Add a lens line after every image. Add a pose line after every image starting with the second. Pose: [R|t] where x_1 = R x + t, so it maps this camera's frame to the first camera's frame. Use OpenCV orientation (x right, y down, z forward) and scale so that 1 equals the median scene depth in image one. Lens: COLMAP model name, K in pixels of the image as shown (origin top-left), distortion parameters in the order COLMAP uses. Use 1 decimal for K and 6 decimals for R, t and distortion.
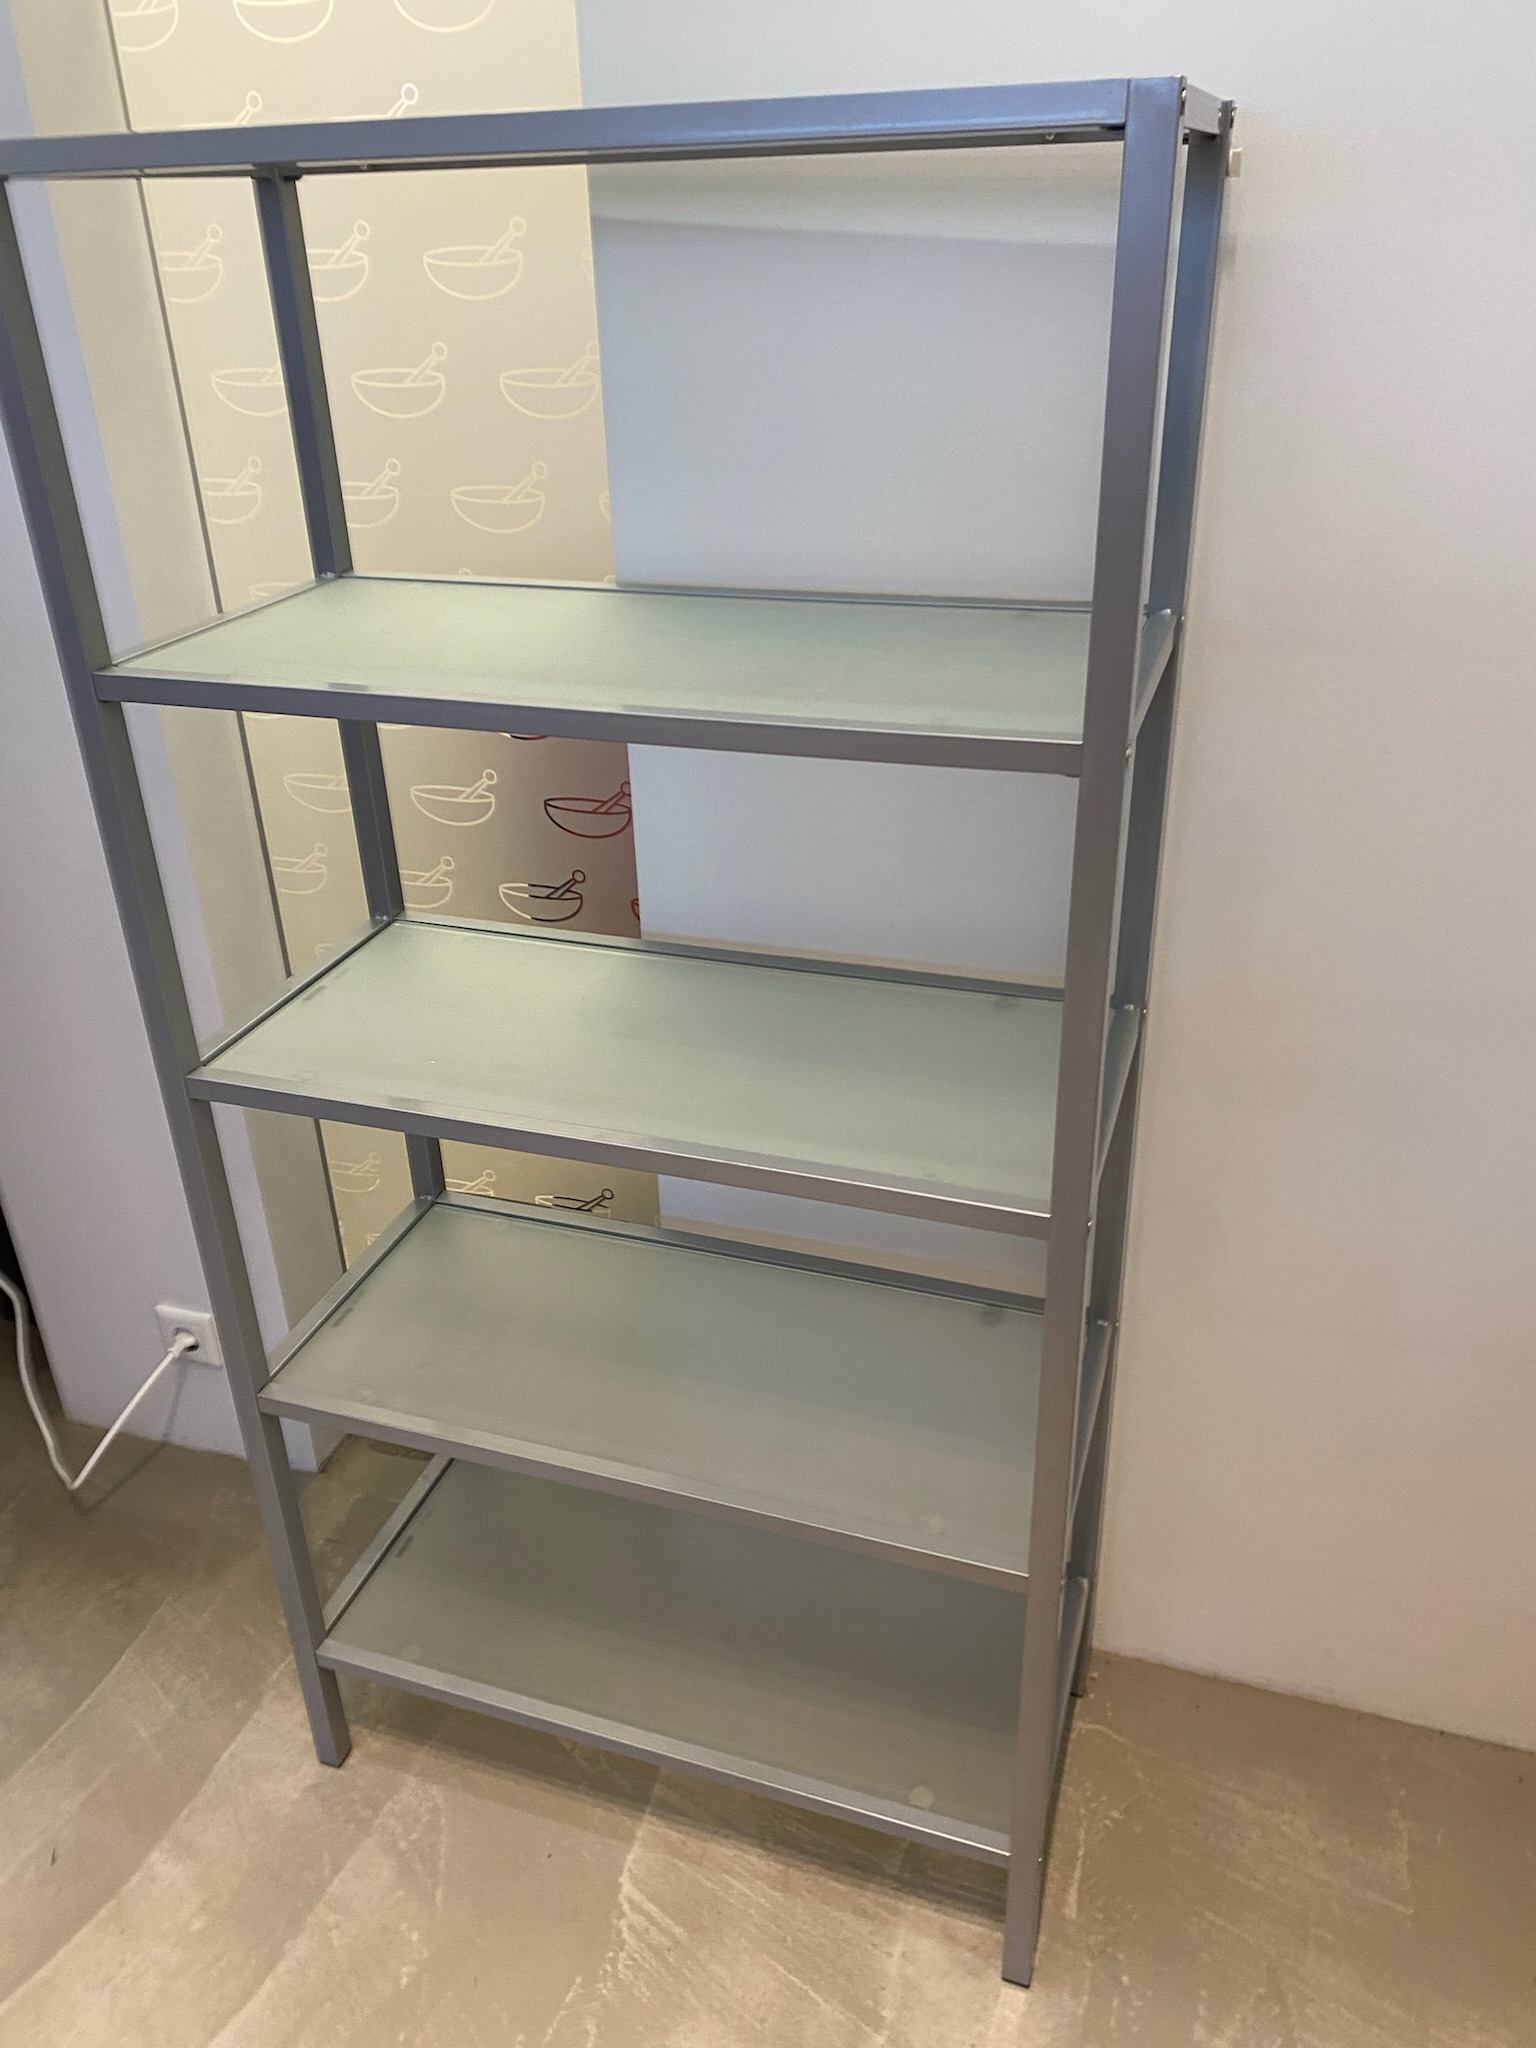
lens RADIAL K [[1563.0, 0, 768.0], [0, 1563.0, 1024.0], [0, 0, 1]] dist [0.001886, -0.004727]
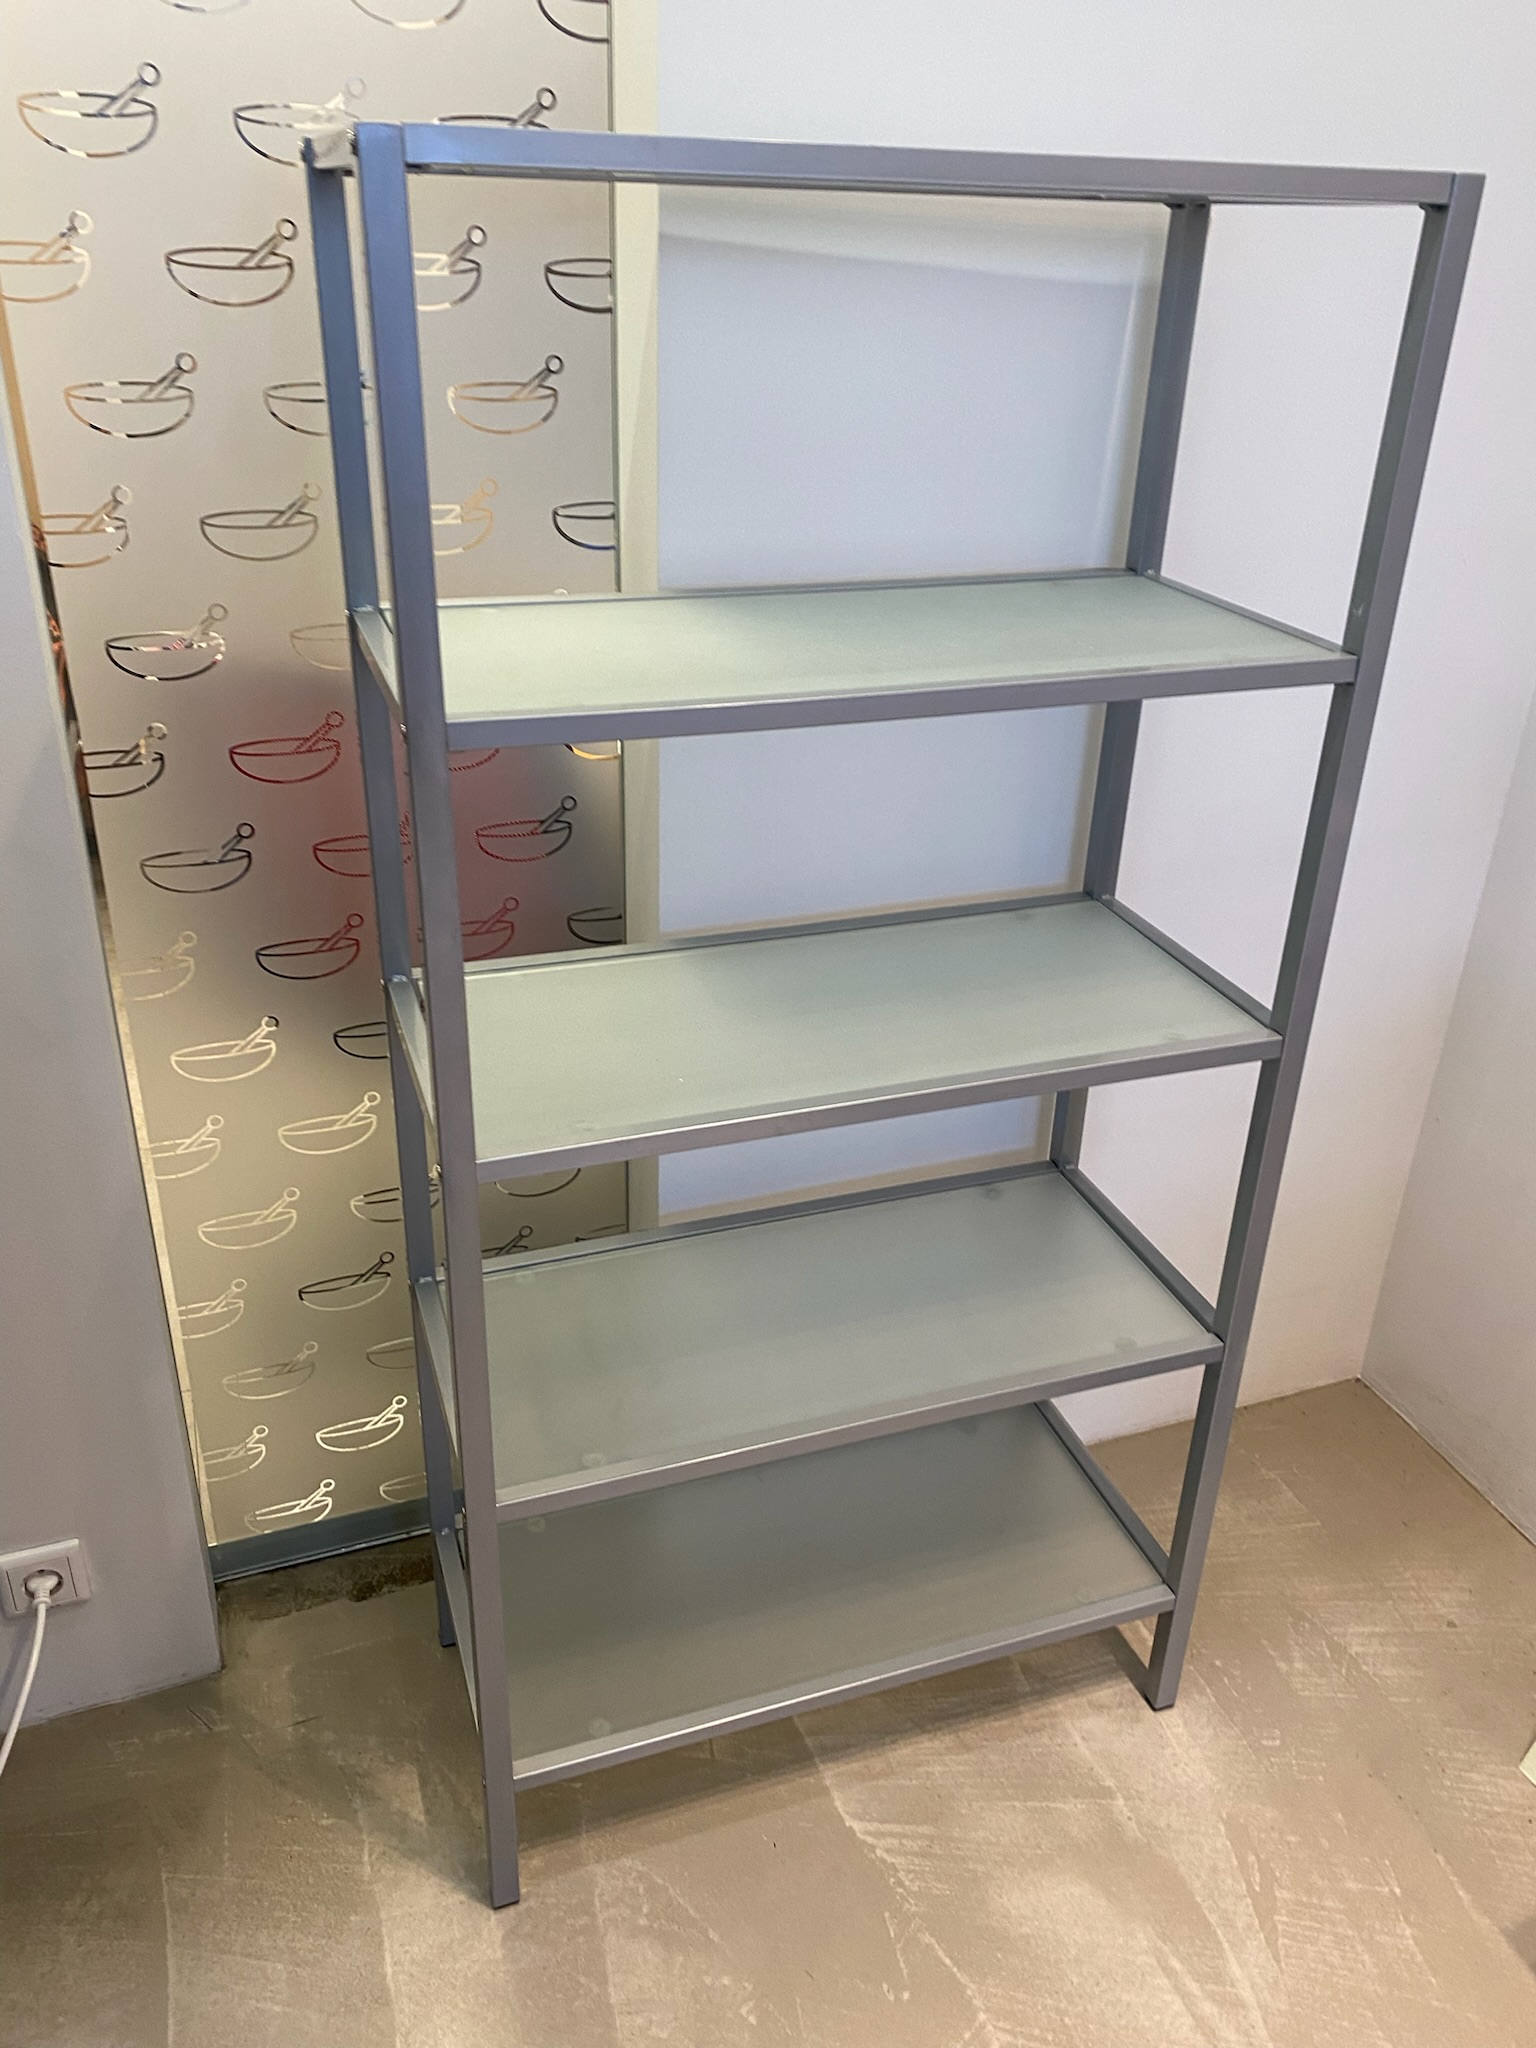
lens RADIAL K [[1563.0, 0, 768.0], [0, 1563.0, 1024.0], [0, 0, 1]] dist [0.001886, -0.004727]
pose [[0.779098, -0.234183, 0.581519, -0.625081], [0.243287, 0.967853, 0.063816, -0.048947], [-0.577769, 0.091757, 0.811026, 0.137852]]
